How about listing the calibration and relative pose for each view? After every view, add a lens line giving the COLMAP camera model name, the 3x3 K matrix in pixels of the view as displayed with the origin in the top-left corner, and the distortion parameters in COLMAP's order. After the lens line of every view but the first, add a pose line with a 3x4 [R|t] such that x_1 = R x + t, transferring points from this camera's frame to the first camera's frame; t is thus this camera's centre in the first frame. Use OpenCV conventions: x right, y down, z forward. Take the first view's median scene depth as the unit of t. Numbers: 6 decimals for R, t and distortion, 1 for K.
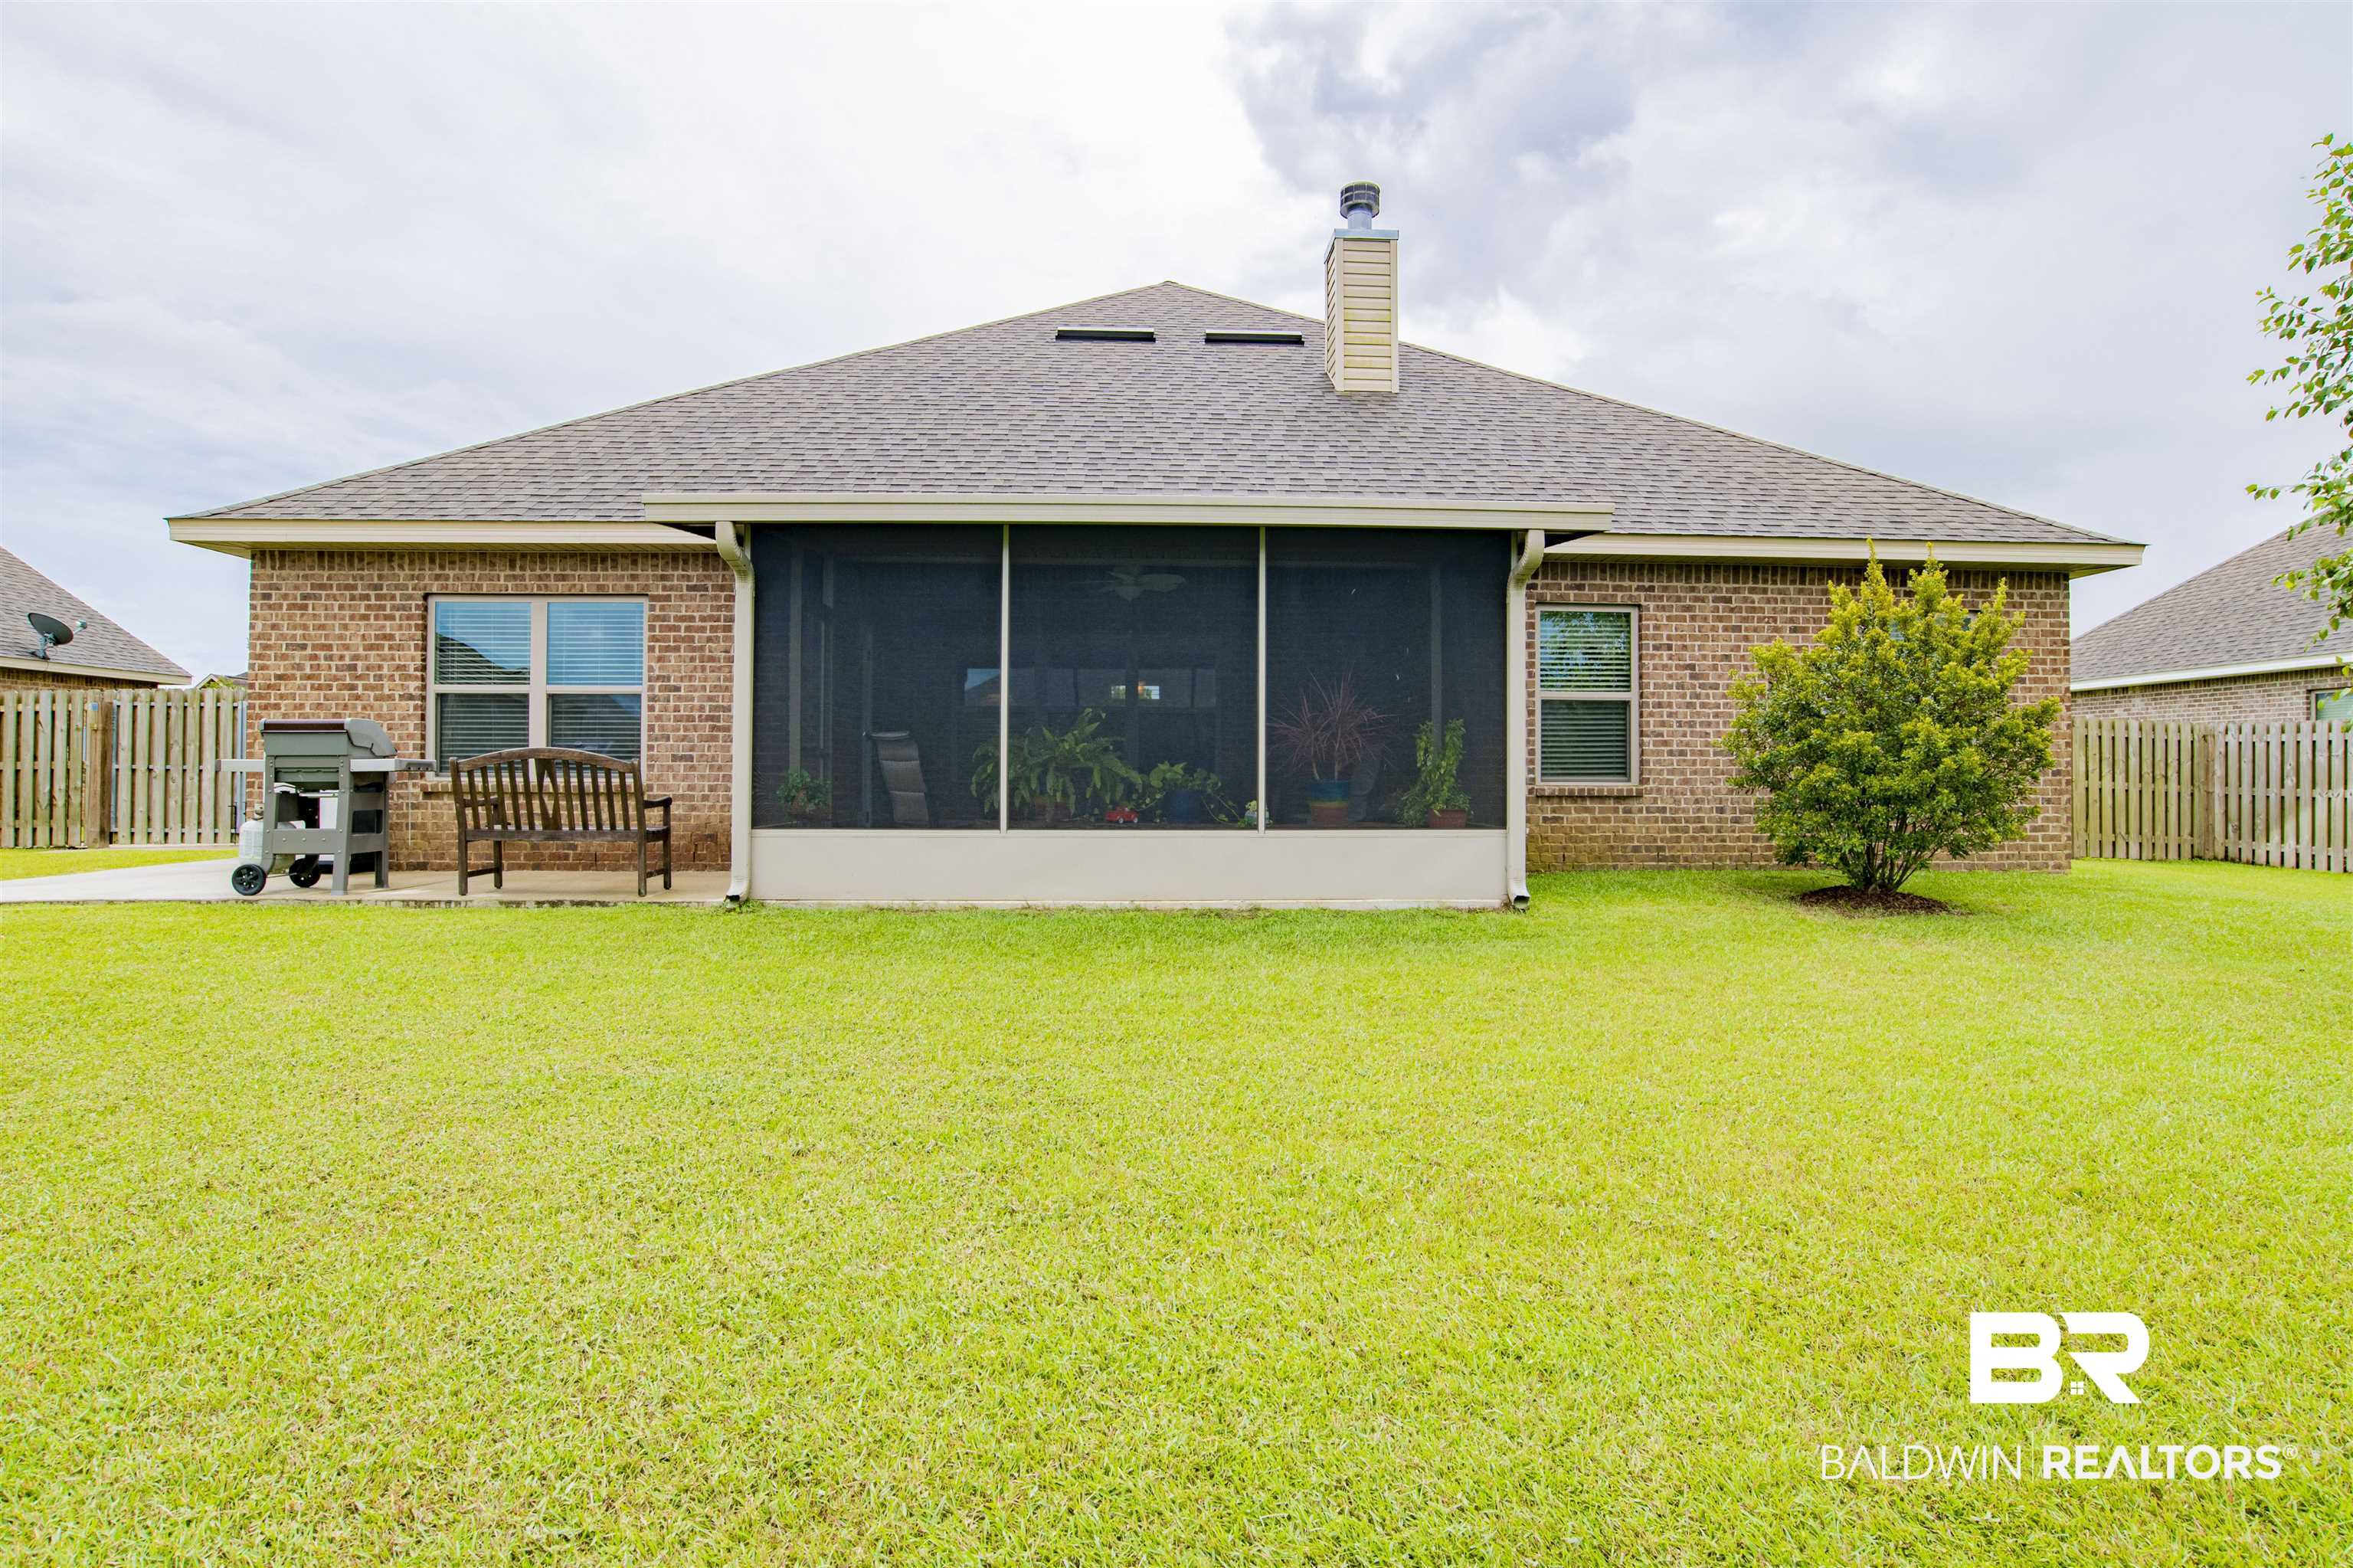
lens RADIAL K [[1216.0, 0, 1168.6], [0, 1216.0, 772.0], [0, 0, 1]] dist [-0.050328, 0.021000]
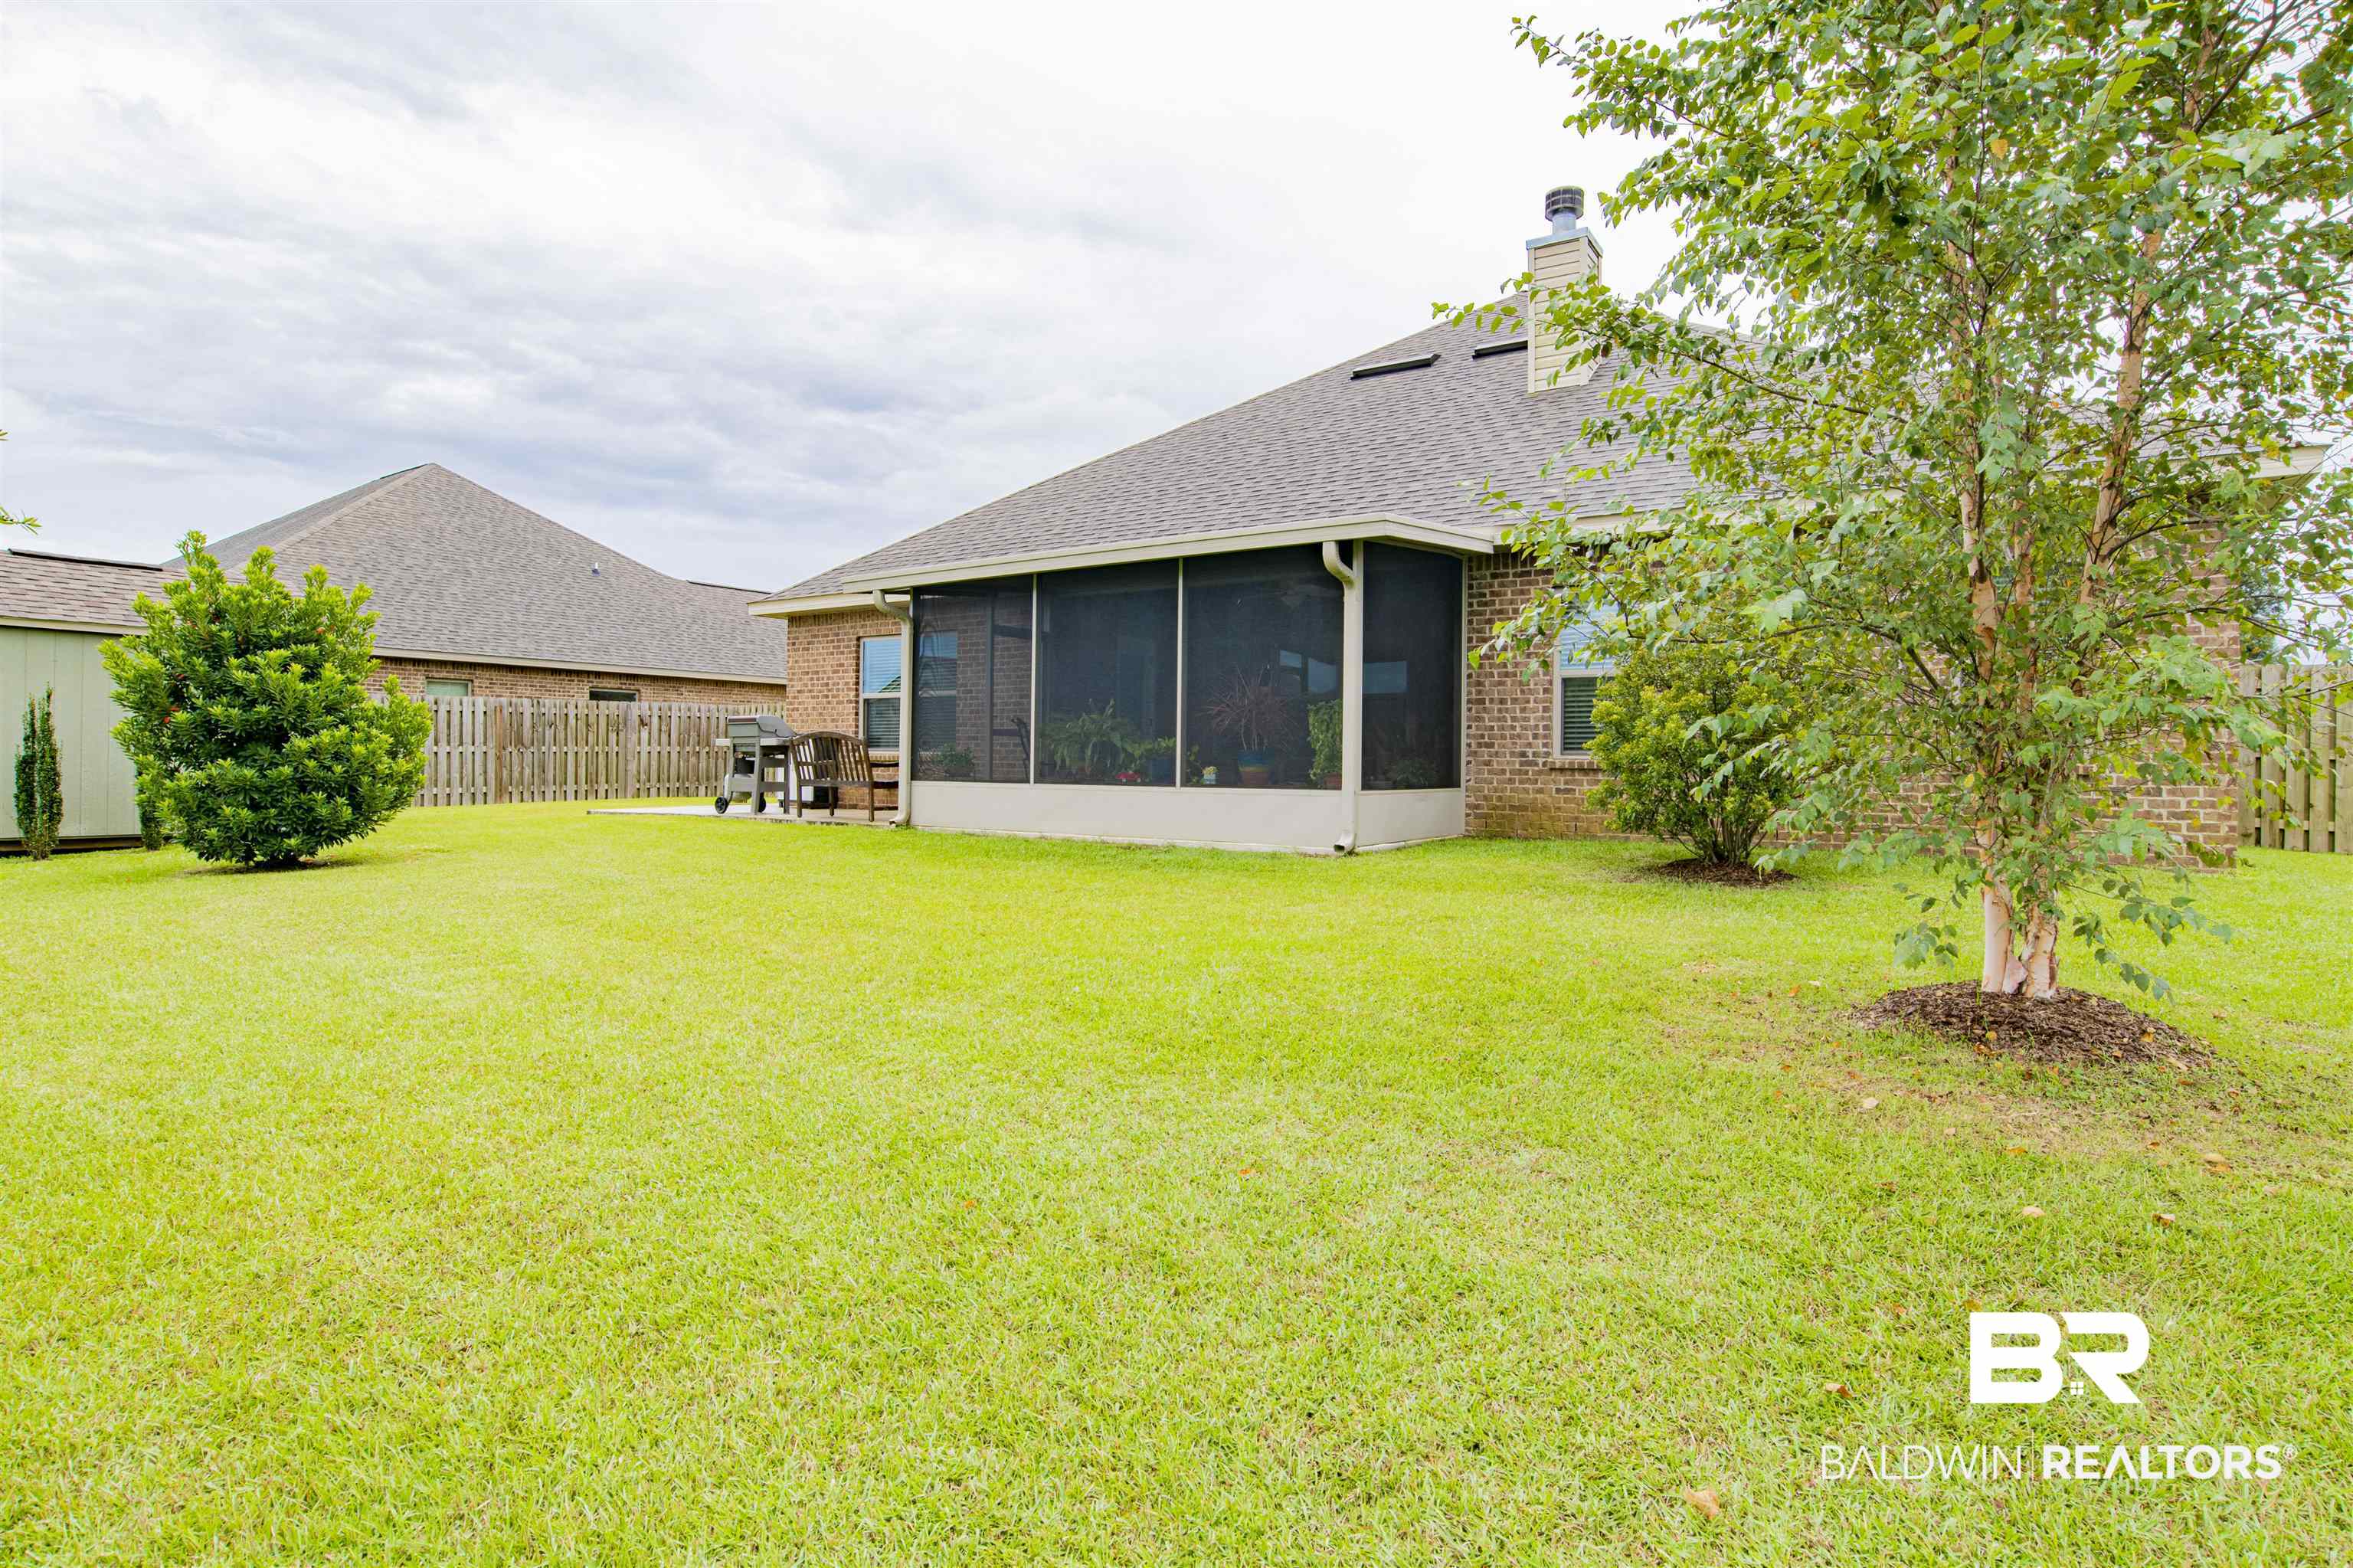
lens RADIAL K [[1216.0, 0, 1184.8], [0, 1216.0, 789.2], [0, 0, 1]] dist [-0.050328, 0.021000]
pose [[0.806326, 0.017226, -0.591220, 0.822368], [-0.005536, 0.999752, 0.021579, 0.020265], [0.591445, -0.014127, 0.806221, -0.065482]]
